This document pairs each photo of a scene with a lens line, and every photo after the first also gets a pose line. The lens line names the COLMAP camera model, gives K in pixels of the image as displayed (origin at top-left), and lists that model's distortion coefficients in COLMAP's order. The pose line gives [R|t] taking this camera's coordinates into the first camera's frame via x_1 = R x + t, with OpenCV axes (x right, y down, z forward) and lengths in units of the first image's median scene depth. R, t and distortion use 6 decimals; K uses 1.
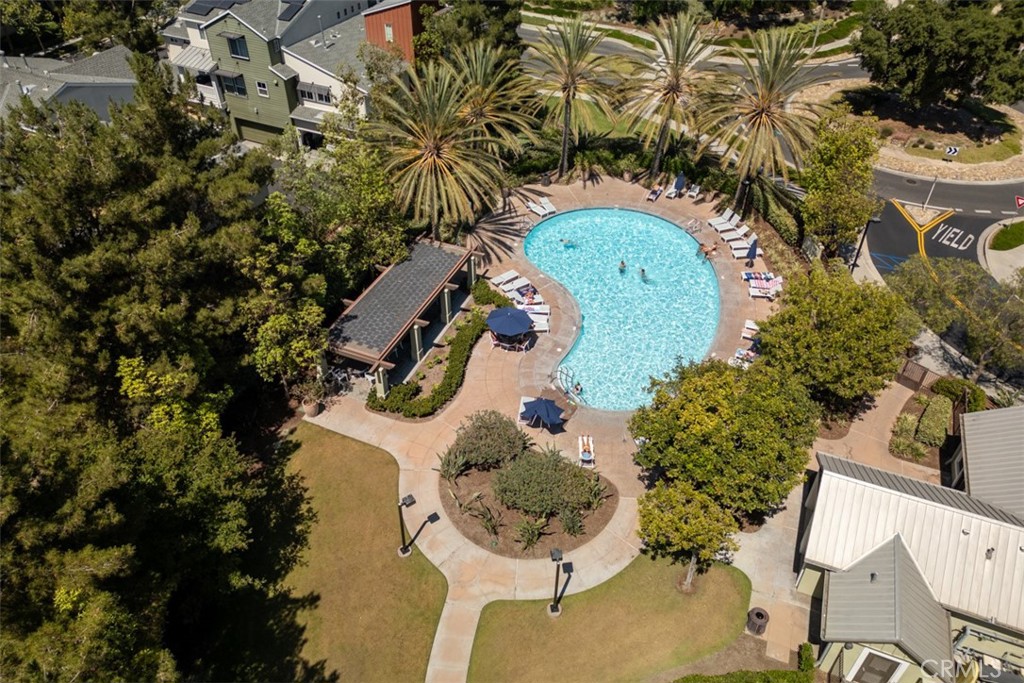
lens RADIAL K [[786.0, 0, 482.6], [0, 786.0, 342.8], [0, 0, 1]] dist [0.035704, -0.041145]
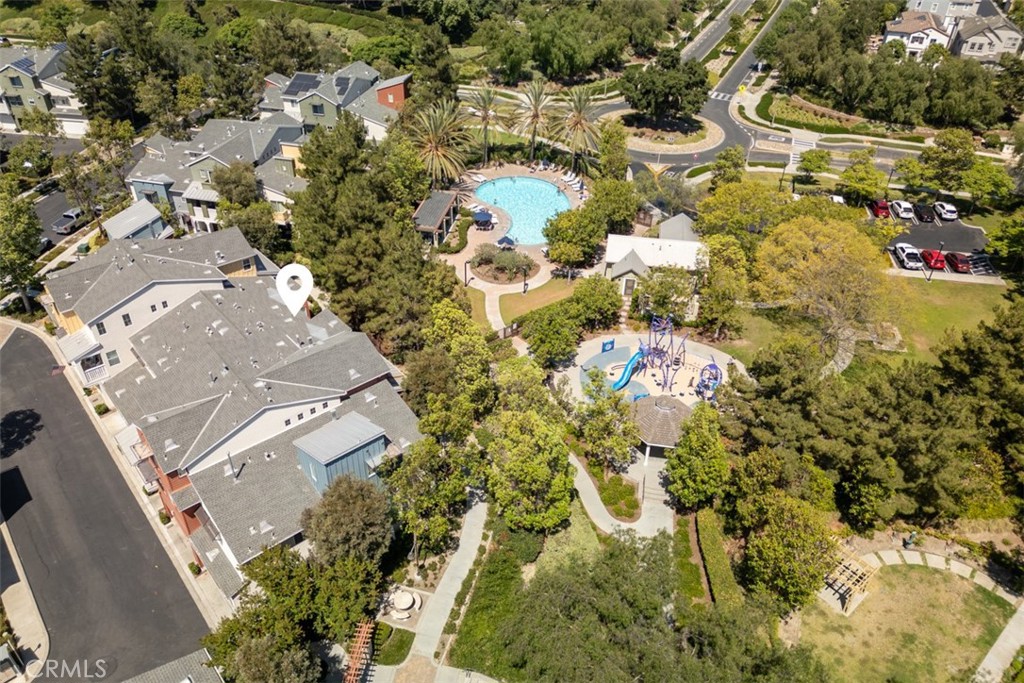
lens RADIAL K [[786.0, 0, 506.9], [0, 786.0, 339.8], [0, 0, 1]] dist [0.035704, -0.041145]
pose [[0.974945, -0.116113, 0.189739, -0.272868], [0.129606, 0.989731, -0.060285, 0.348336], [-0.180790, 0.083366, 0.979982, -0.899439]]
